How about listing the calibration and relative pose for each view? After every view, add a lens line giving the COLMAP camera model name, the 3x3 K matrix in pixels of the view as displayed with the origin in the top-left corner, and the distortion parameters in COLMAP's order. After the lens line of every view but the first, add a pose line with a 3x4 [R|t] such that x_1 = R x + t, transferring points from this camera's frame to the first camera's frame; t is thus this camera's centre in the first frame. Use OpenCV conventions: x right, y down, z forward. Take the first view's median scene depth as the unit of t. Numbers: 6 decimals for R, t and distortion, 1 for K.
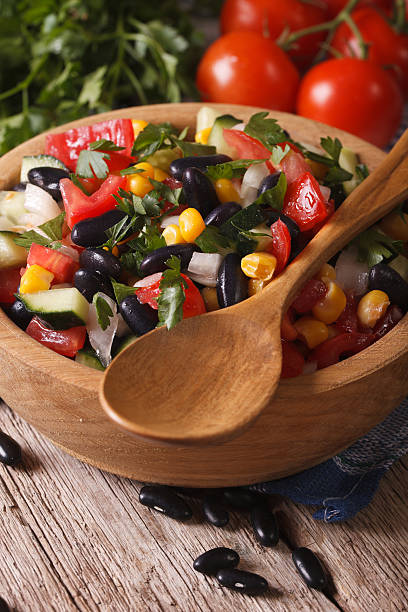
lens RADIAL K [[2338.1, 0, 199.4], [0, 2338.1, 304.9], [0, 0, 1]] dist [0.277736, 0.000000]
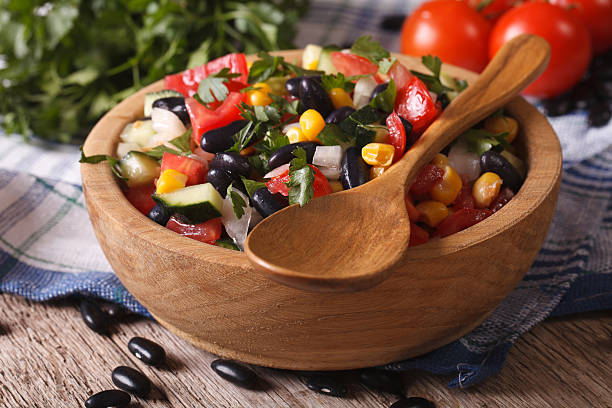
lens RADIAL K [[2338.1, 0, 310.7], [0, 2338.1, 204.7], [0, 0, 1]] dist [0.277736, 0.000000]
pose [[0.996811, -0.067431, 0.042681, -0.051919], [0.073551, 0.983803, -0.163470, 0.176031], [-0.030967, 0.166088, 0.985625, -0.050360]]
